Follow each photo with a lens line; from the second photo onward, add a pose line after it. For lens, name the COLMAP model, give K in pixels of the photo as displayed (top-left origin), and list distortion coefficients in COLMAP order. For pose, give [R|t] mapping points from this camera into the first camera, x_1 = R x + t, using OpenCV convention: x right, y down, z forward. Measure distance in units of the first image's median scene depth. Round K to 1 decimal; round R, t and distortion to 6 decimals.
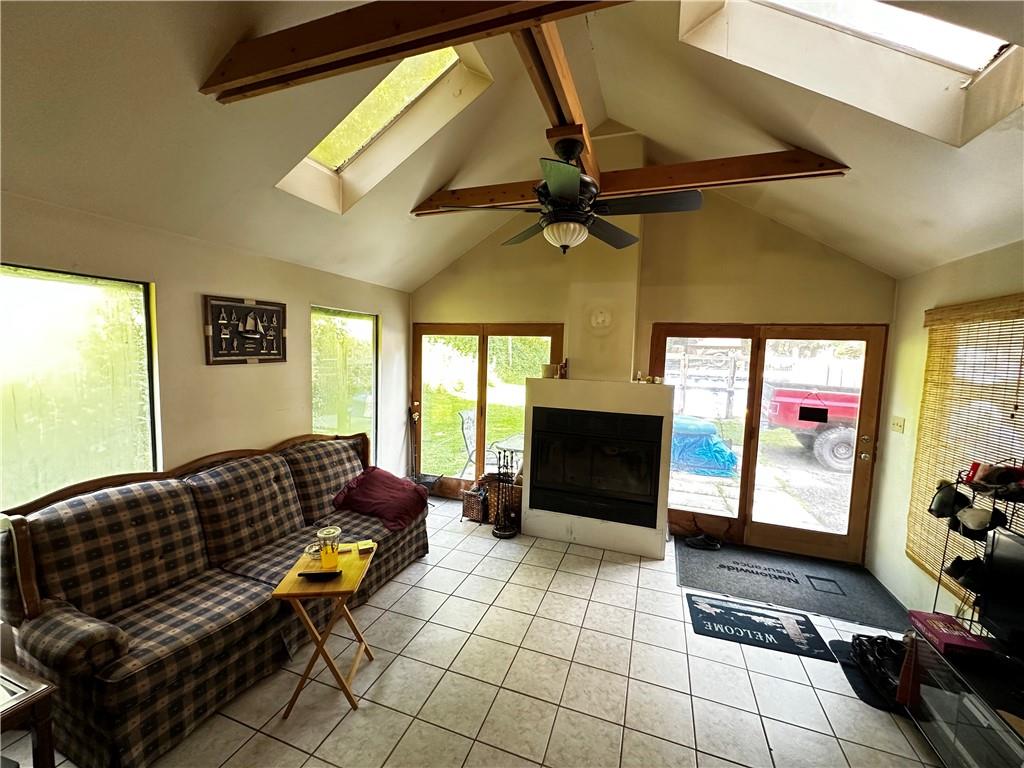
lens RADIAL K [[410.3, 0, 513.9], [0, 410.3, 388.3], [0, 0, 1]] dist [-0.003661, 0.001412]
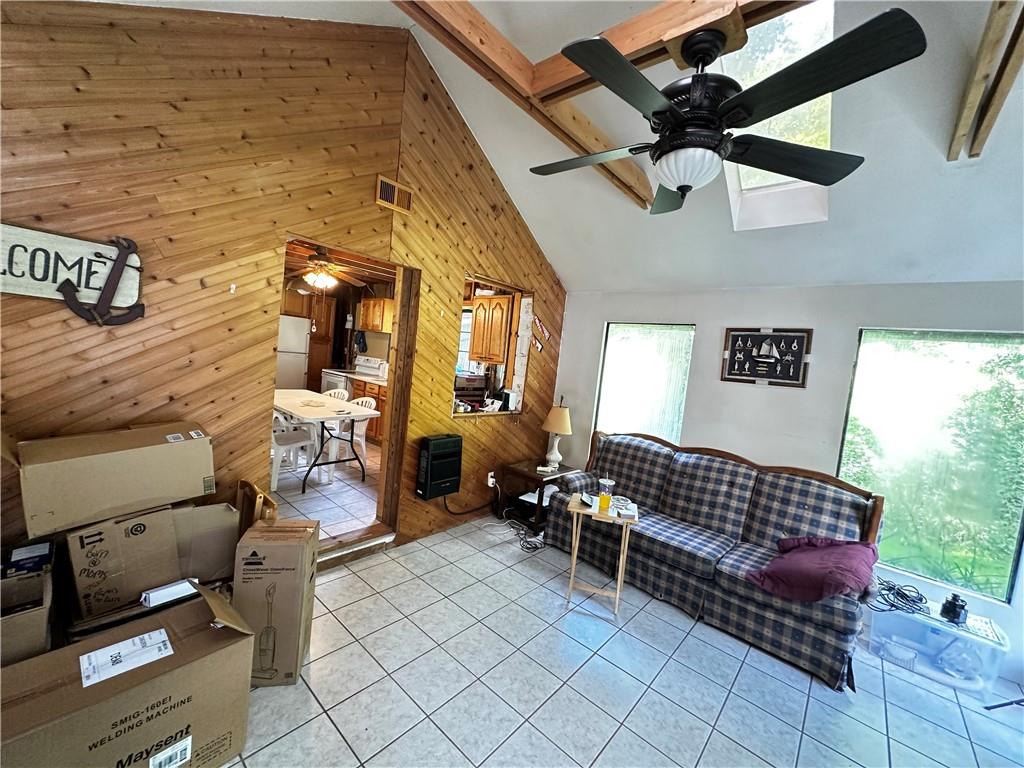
lens RADIAL K [[410.3, 0, 514.2], [0, 410.3, 385.4], [0, 0, 1]] dist [-0.003661, 0.001412]
pose [[-0.361541, 0.009951, -0.932303, 0.683385], [-0.189726, 0.978236, 0.084015, -0.024150], [0.912849, 0.207257, -0.351784, 0.808716]]
